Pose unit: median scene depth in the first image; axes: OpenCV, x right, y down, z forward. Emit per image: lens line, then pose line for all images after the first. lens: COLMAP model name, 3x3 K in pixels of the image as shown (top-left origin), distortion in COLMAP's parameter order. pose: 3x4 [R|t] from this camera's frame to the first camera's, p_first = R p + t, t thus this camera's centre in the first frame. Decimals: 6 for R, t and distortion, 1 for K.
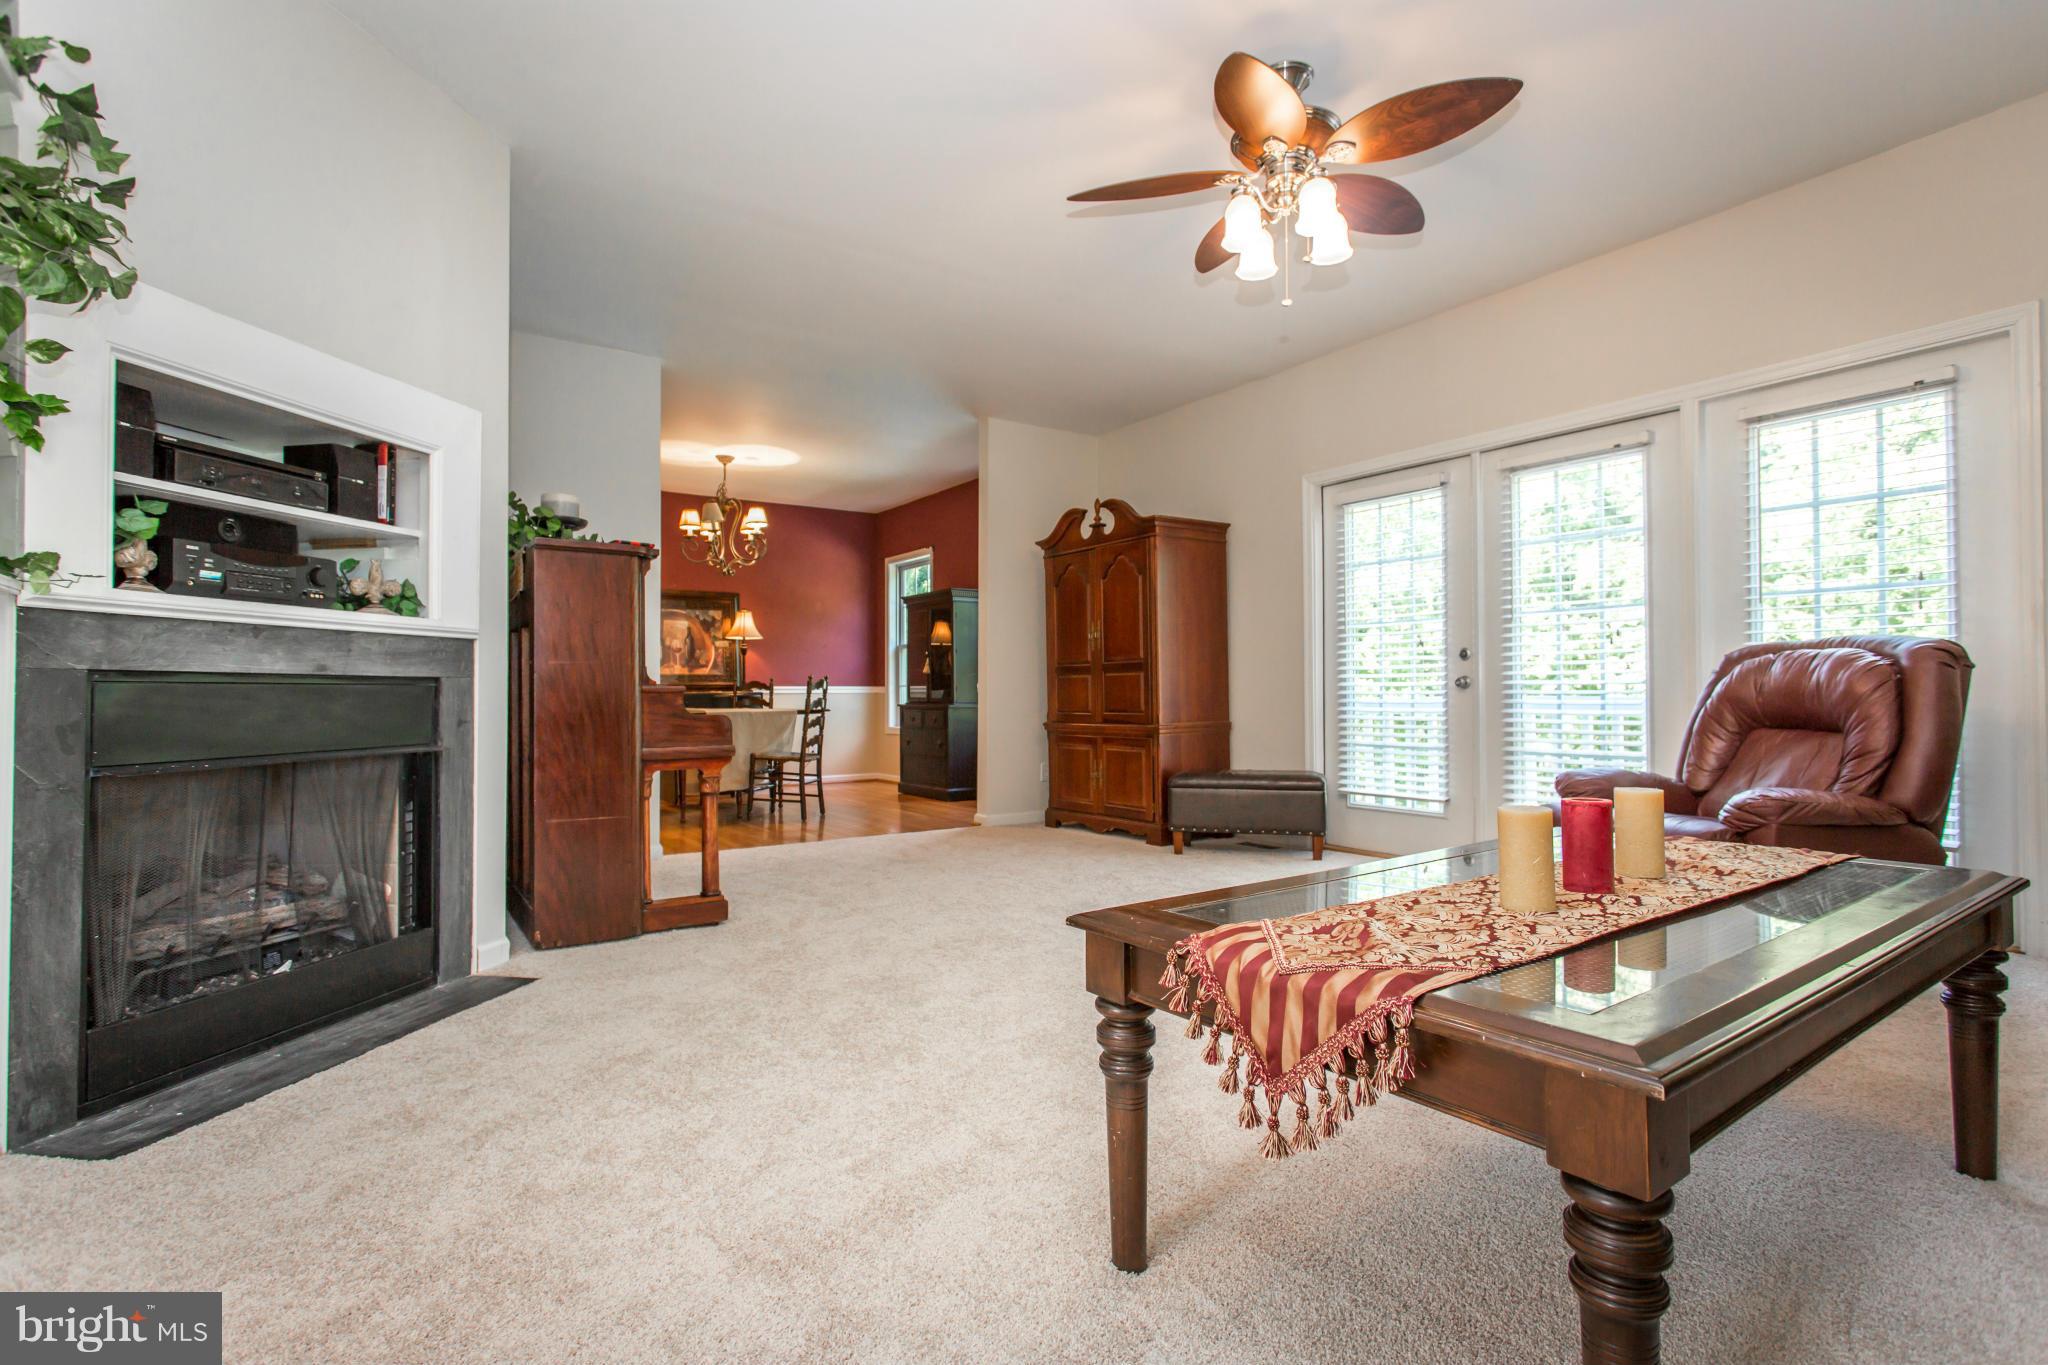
lens RADIAL K [[939.5, 0, 1023.3], [0, 939.5, 681.0], [0, 0, 1]] dist [-0.000285, 0.000006]
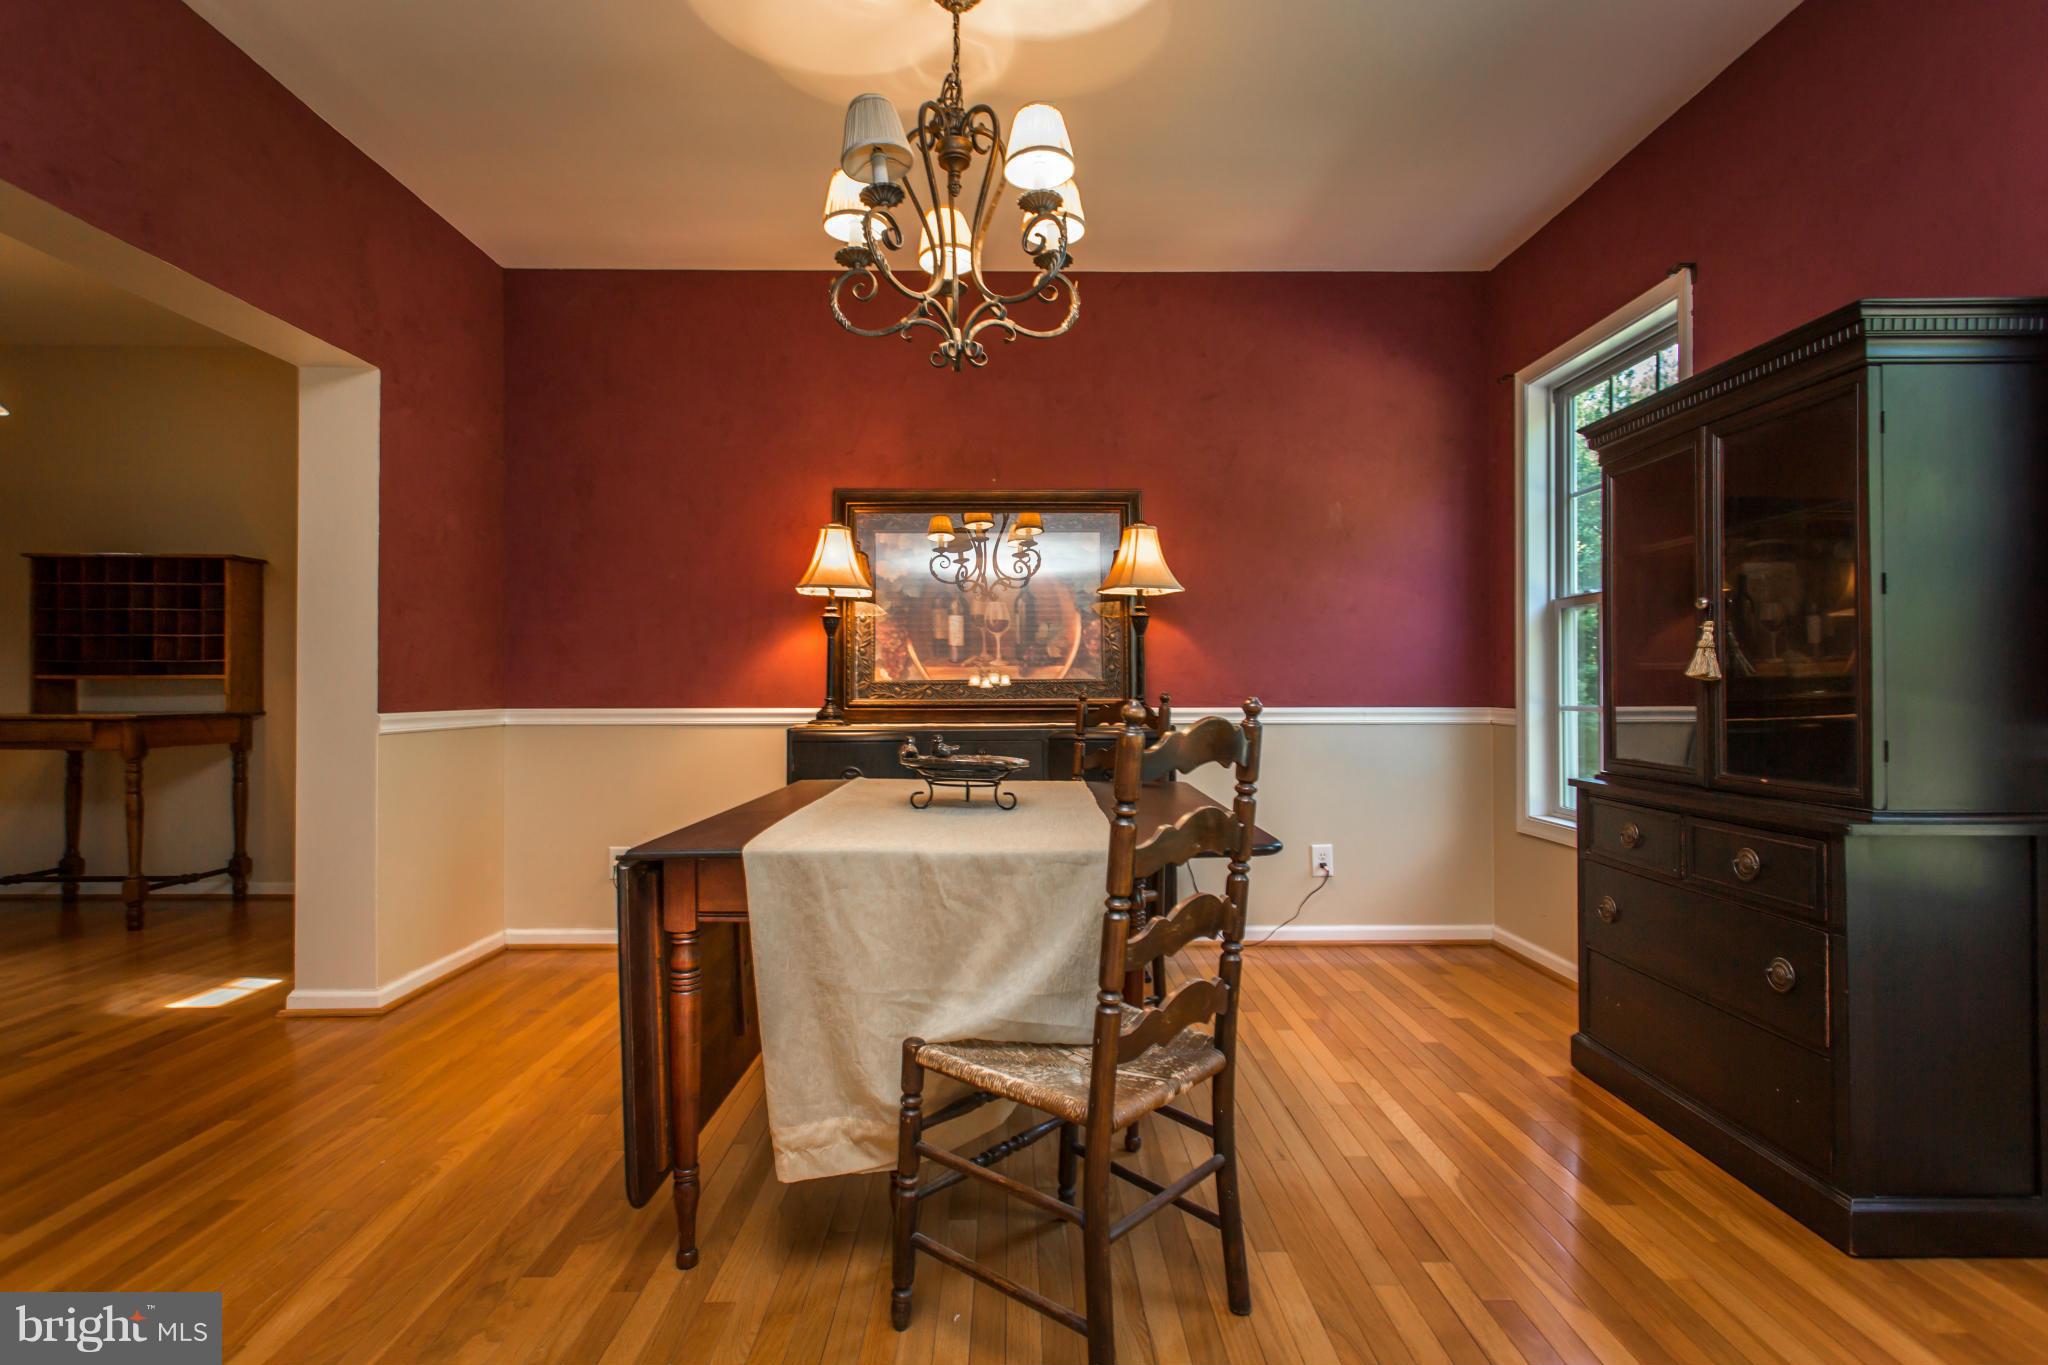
lens RADIAL K [[966.0, 0, 1018.8], [0, 966.0, 676.5], [0, 0, 1]] dist [0.004205, -0.006250]
pose [[0.821851, -0.002847, -0.569695, -0.098884], [0.005672, 0.999979, 0.003185, -0.010205], [0.569674, -0.005849, 0.821850, 0.621780]]
